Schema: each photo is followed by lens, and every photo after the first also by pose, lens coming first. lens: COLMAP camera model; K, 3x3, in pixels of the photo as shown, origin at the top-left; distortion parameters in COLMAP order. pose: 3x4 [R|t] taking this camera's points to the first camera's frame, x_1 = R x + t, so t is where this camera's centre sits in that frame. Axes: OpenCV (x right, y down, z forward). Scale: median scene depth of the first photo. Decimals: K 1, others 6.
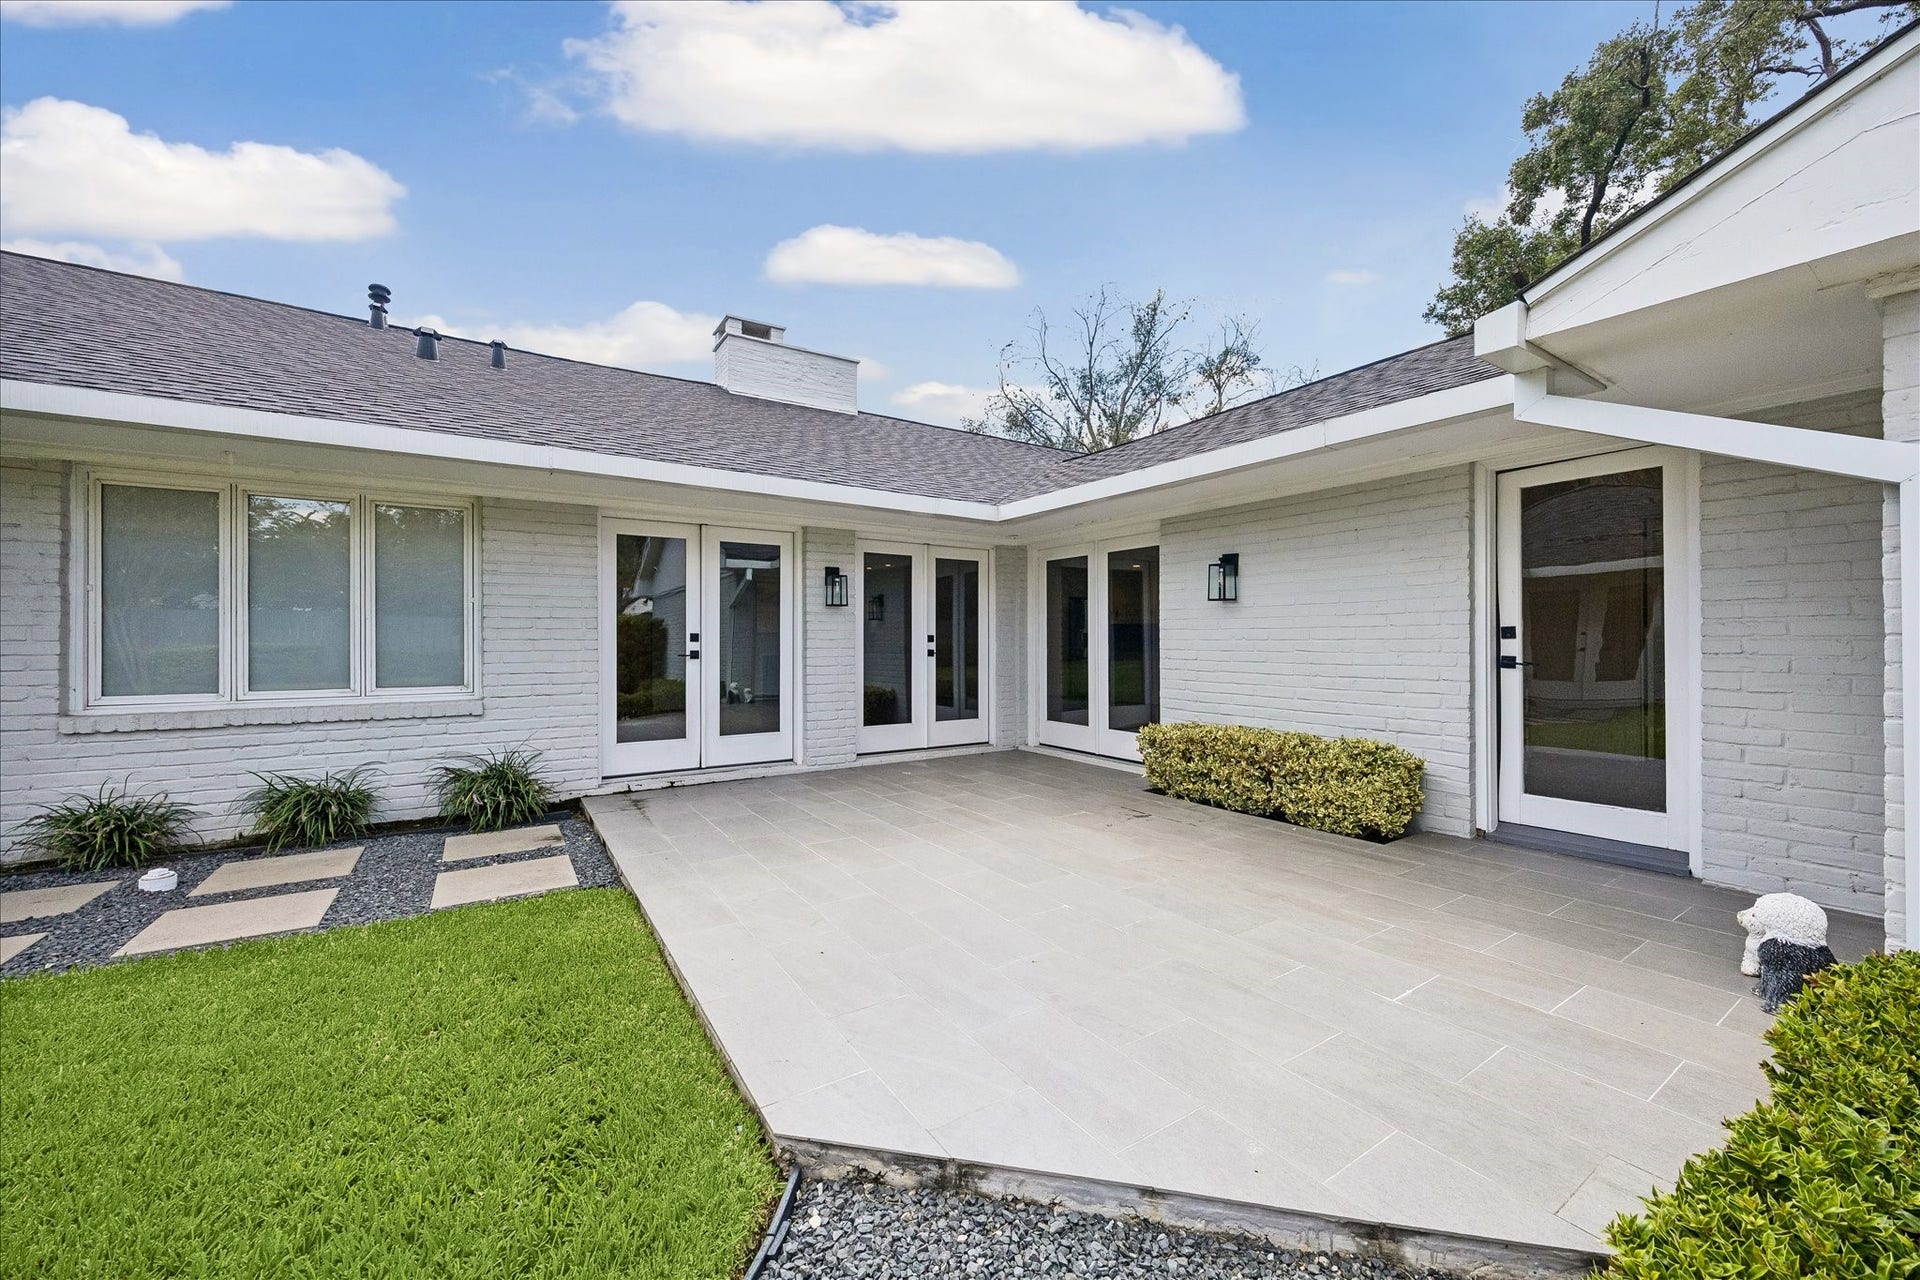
lens RADIAL K [[738.6, 0, 971.0], [0, 738.6, 641.5], [0, 0, 1]] dist [-0.001214, -0.000030]
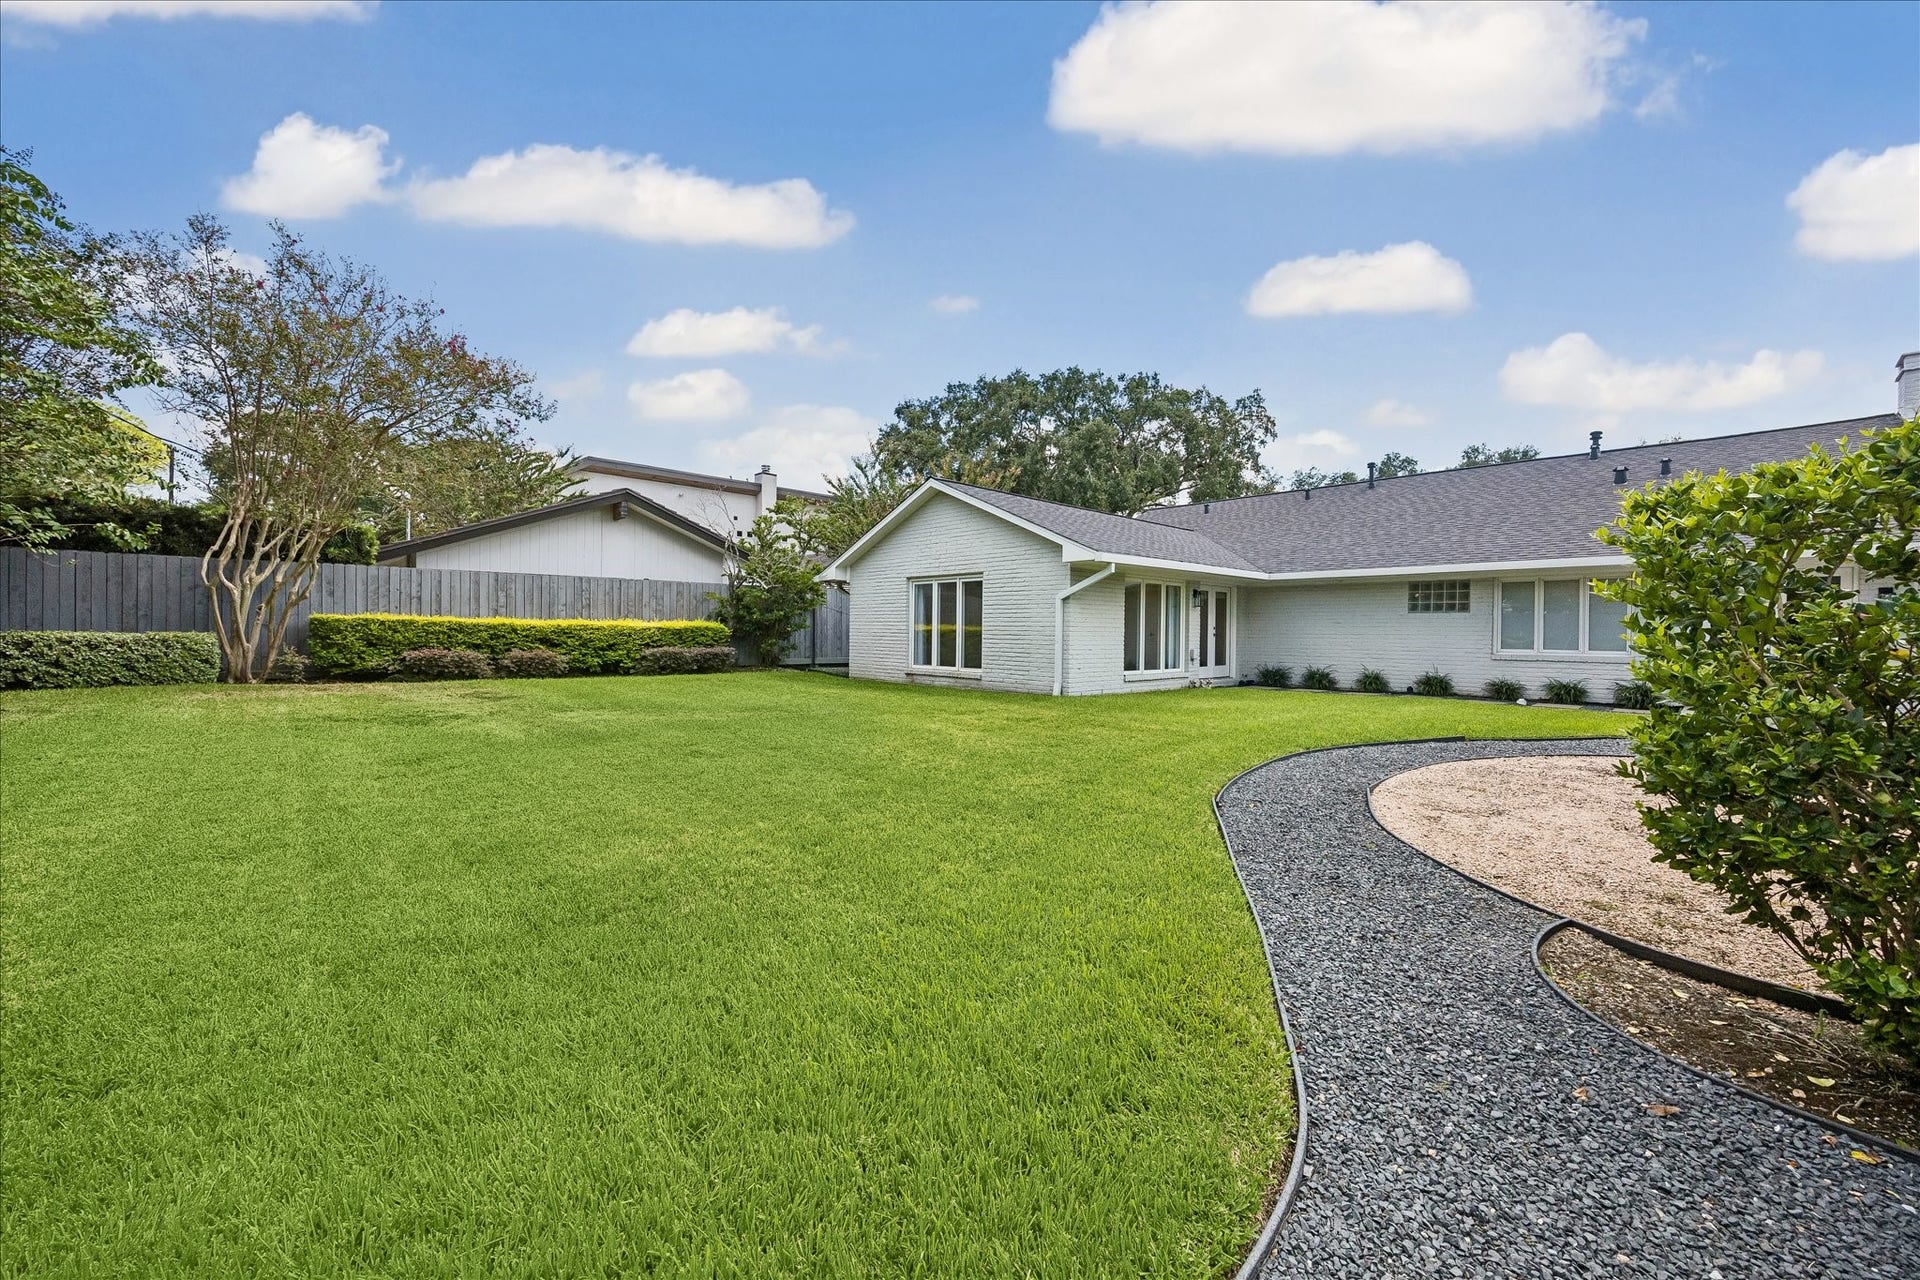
lens RADIAL K [[738.6, 0, 968.5], [0, 738.6, 636.8], [0, 0, 1]] dist [-0.001214, -0.000030]
pose [[0.188162, 0.012509, -0.982058, 1.401812], [-0.009868, 0.999893, 0.010845, 0.010687], [0.982089, 0.007650, 0.188265, -1.718019]]
